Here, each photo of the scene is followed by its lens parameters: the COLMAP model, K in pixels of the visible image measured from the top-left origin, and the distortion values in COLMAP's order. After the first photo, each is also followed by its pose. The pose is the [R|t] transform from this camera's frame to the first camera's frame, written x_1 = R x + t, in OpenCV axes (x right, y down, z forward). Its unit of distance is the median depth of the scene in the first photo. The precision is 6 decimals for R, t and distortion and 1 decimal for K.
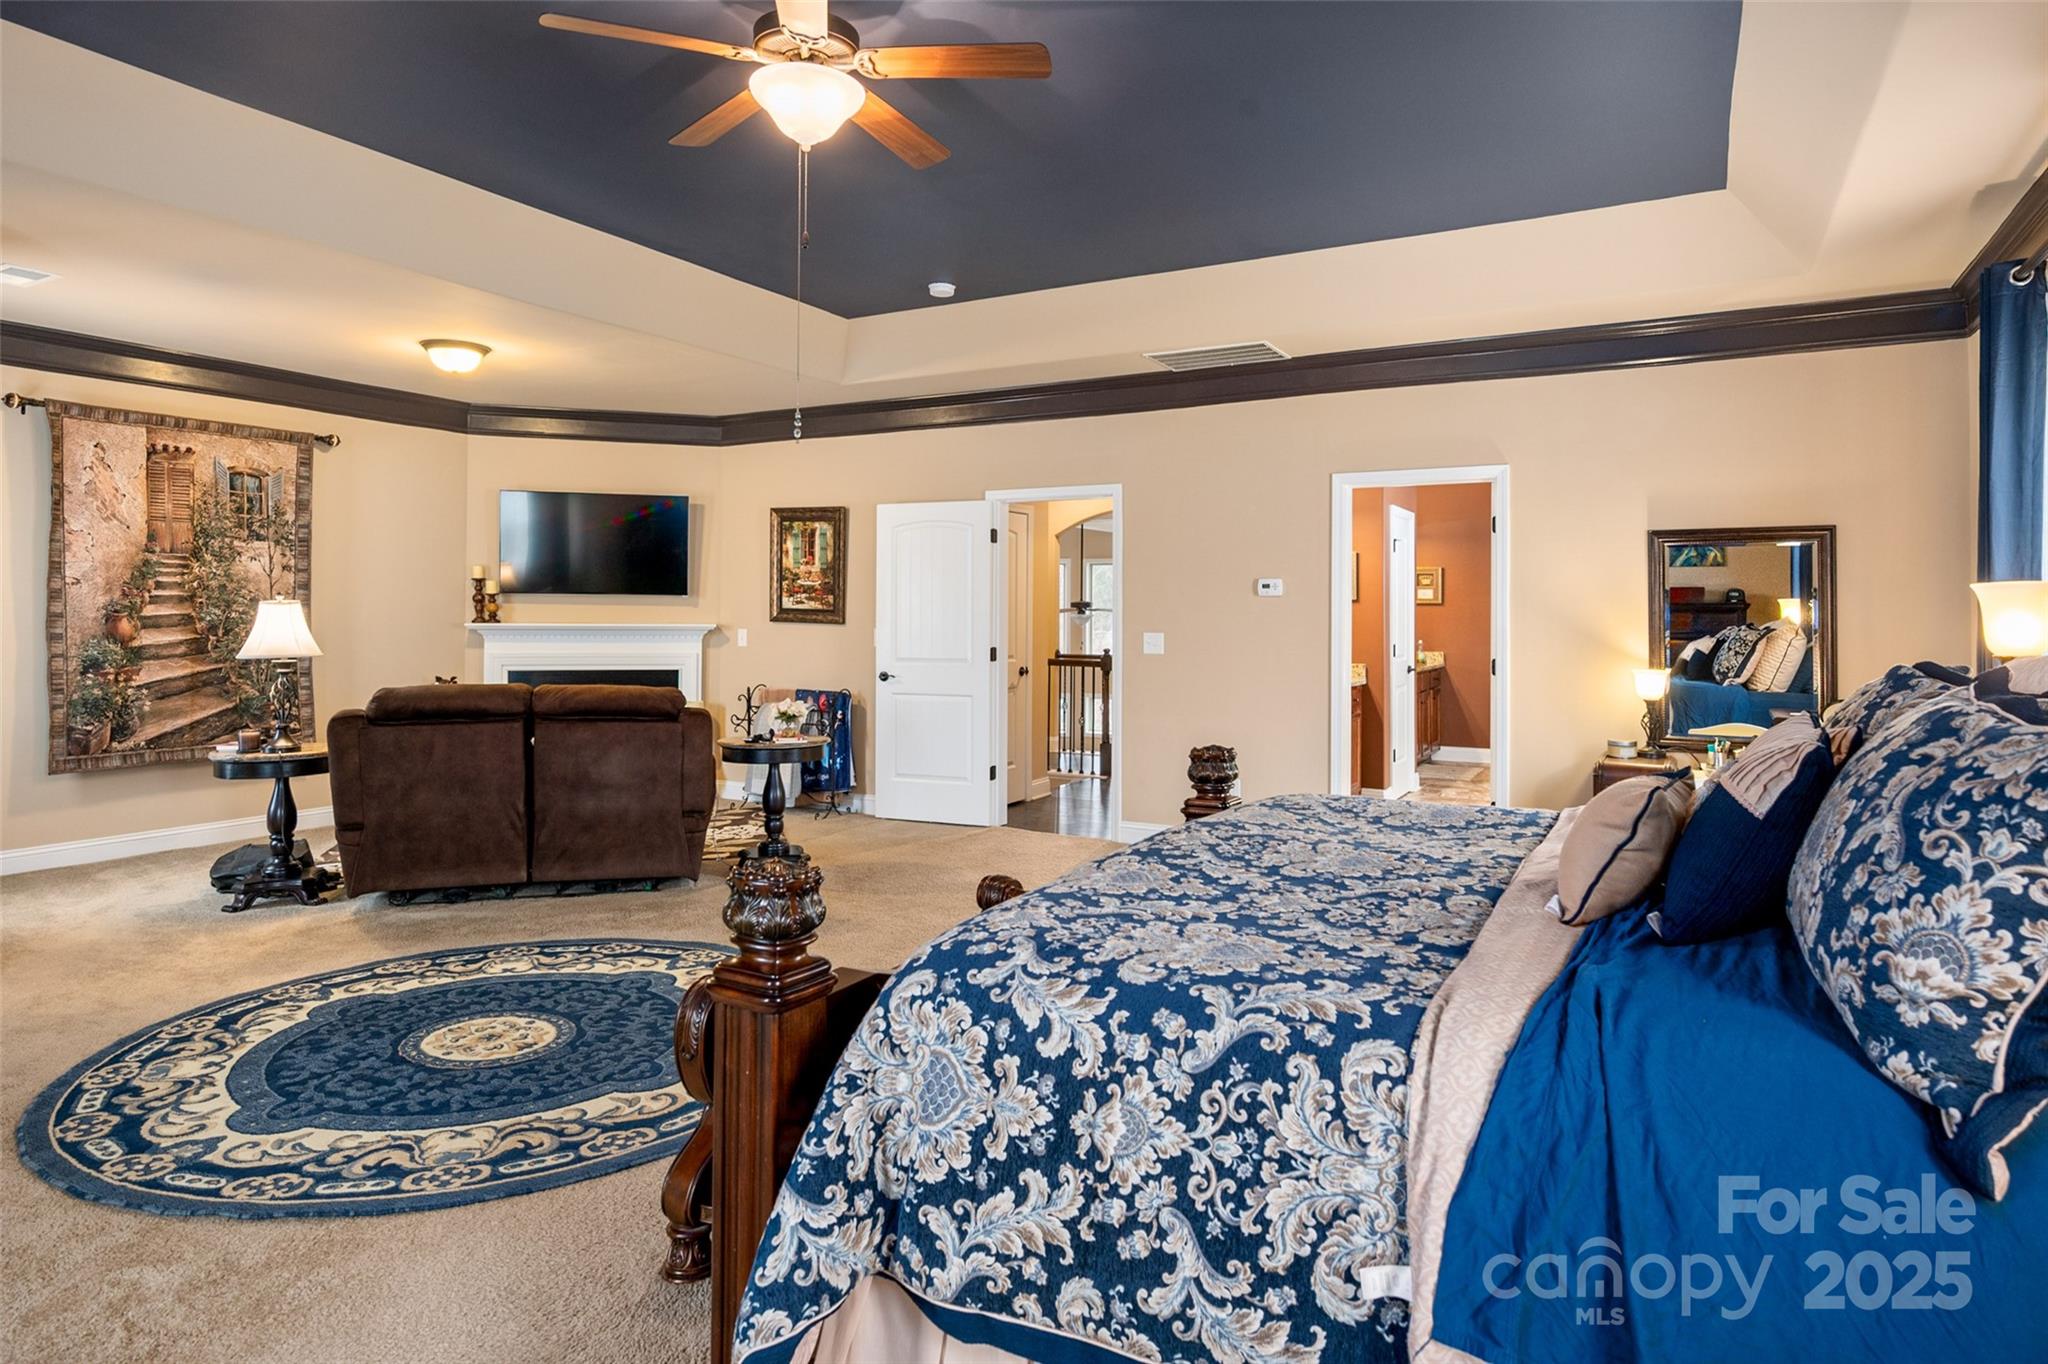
lens RADIAL K [[1168.6, 0, 1048.3], [0, 1168.6, 598.4], [0, 0, 1]] dist [-0.003267, -0.001049]
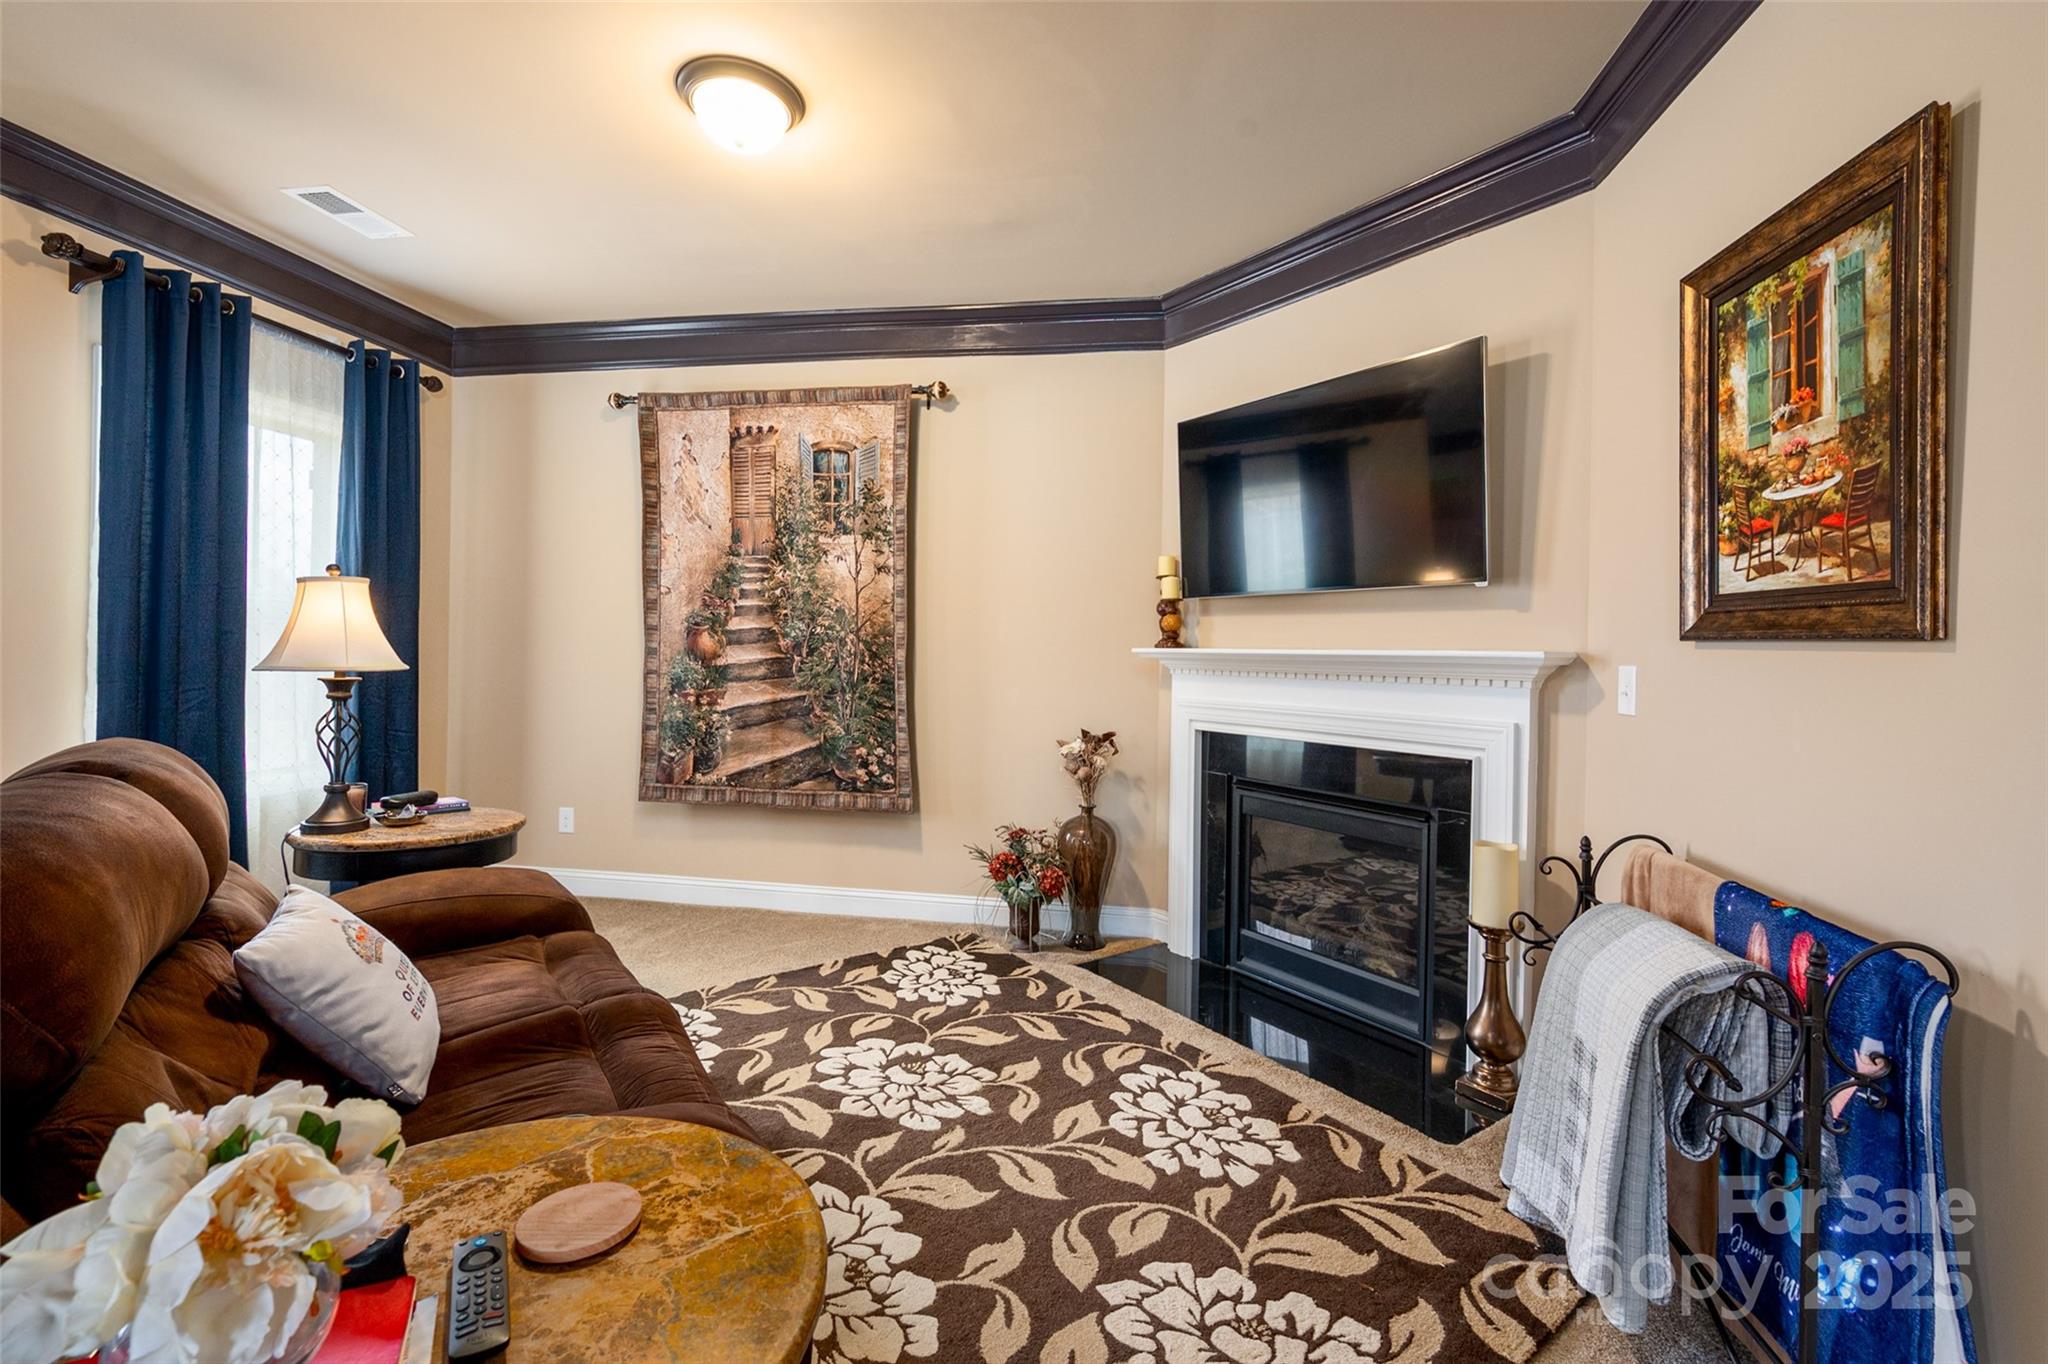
lens RADIAL K [[866.8, 0, 1038.7], [0, 866.8, 658.9], [0, 0, 1]] dist [-0.001535, -0.000612]
pose [[0.333526, 0.003215, -0.942735, -0.097068], [-0.006944, 0.999975, 0.000954, 0.033303], [0.942715, 0.006228, 0.333540, 0.979505]]
